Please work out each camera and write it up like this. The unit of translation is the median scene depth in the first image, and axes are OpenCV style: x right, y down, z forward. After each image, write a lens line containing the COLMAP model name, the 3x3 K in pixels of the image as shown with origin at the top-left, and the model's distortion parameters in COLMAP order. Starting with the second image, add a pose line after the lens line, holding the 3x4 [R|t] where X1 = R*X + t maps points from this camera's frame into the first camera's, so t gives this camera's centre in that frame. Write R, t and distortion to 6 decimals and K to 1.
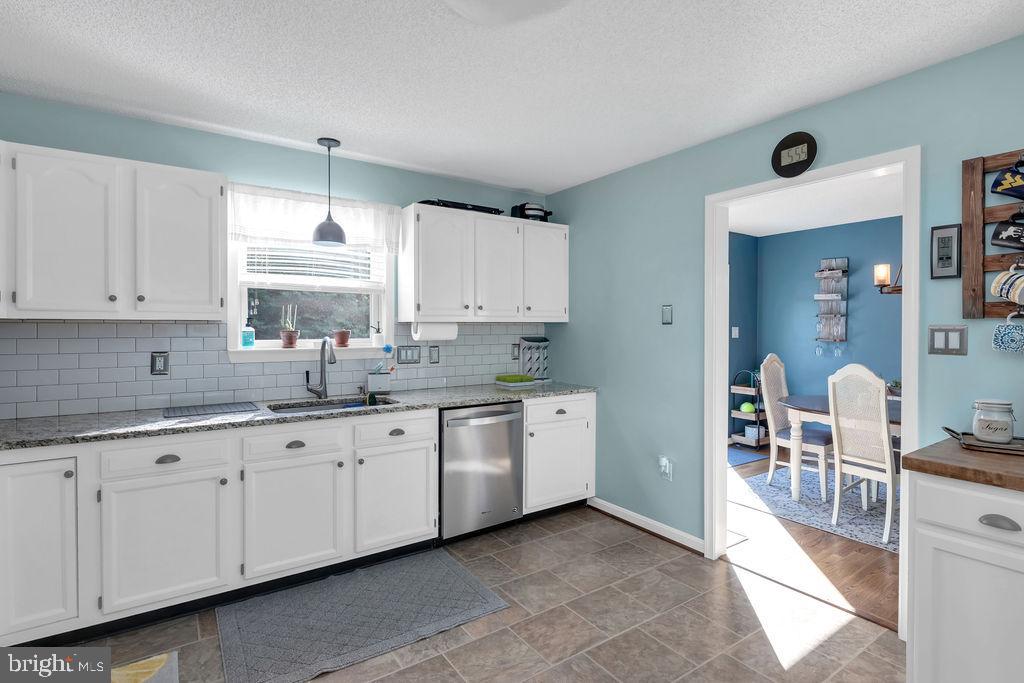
lens RADIAL K [[510.5, 0, 513.2], [0, 510.5, 334.0], [0, 0, 1]] dist [-0.000768, -0.001833]
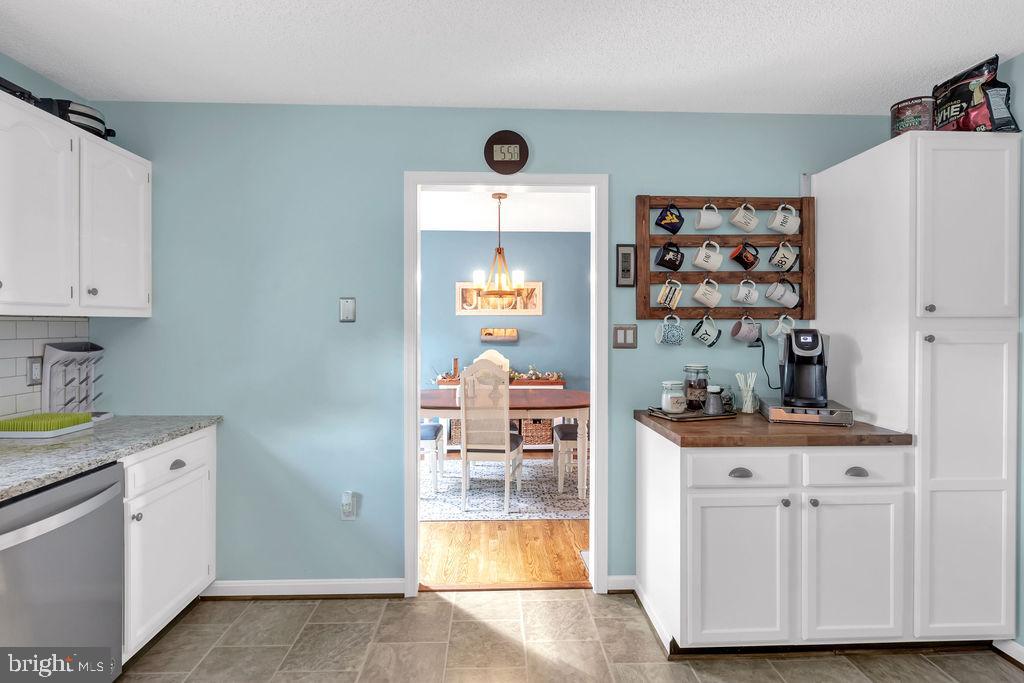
lens RADIAL K [[512.3, 0, 514.3], [0, 512.3, 327.5], [0, 0, 1]] dist [-0.000450, -0.001088]
pose [[0.532381, -0.003856, 0.846496, -0.254020], [0.009455, 0.999954, -0.001392, -0.007537], [-0.846452, 0.008745, 0.532393, 0.404734]]
